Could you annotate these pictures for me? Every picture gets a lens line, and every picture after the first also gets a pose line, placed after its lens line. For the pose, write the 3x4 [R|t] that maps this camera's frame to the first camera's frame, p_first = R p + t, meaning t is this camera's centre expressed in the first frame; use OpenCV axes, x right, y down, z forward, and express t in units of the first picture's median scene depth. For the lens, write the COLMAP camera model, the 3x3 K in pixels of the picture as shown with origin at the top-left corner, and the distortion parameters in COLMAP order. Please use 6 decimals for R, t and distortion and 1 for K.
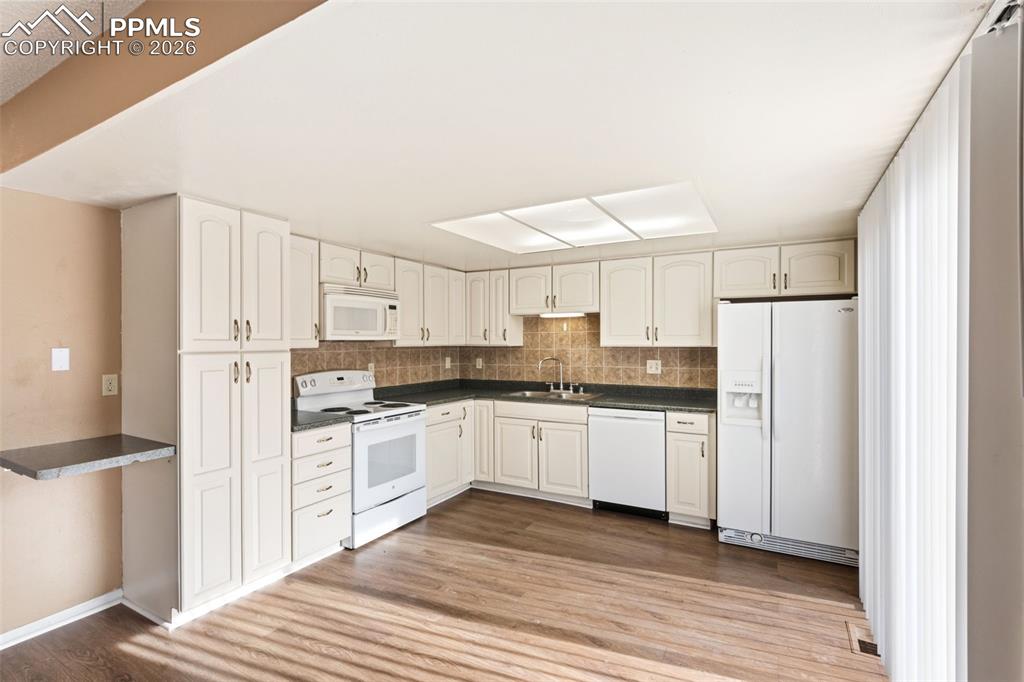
lens RADIAL K [[478.1, 0, 493.2], [0, 478.1, 342.1], [0, 0, 1]] dist [-0.000978, -0.001463]
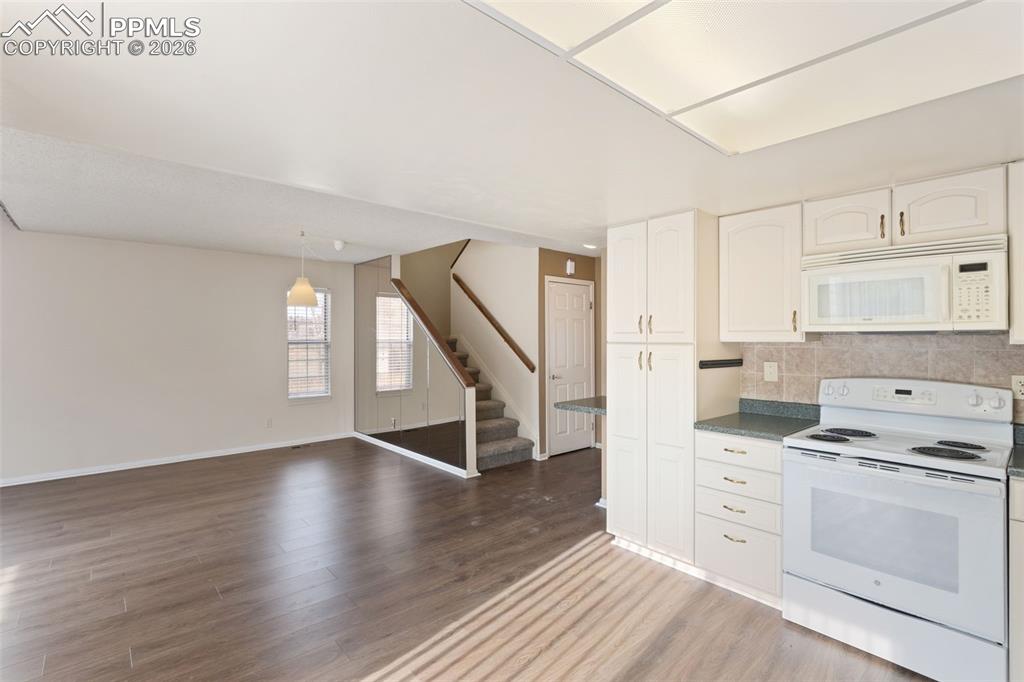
lens RADIAL K [[478.1, 0, 506.6], [0, 478.1, 335.2], [0, 0, 1]] dist [-0.000978, -0.001463]
pose [[-0.311975, -0.000496, -0.950090, 0.474820], [-0.000409, 1.000000, -0.000388, 0.001379], [0.950090, 0.000267, -0.311975, 0.735233]]
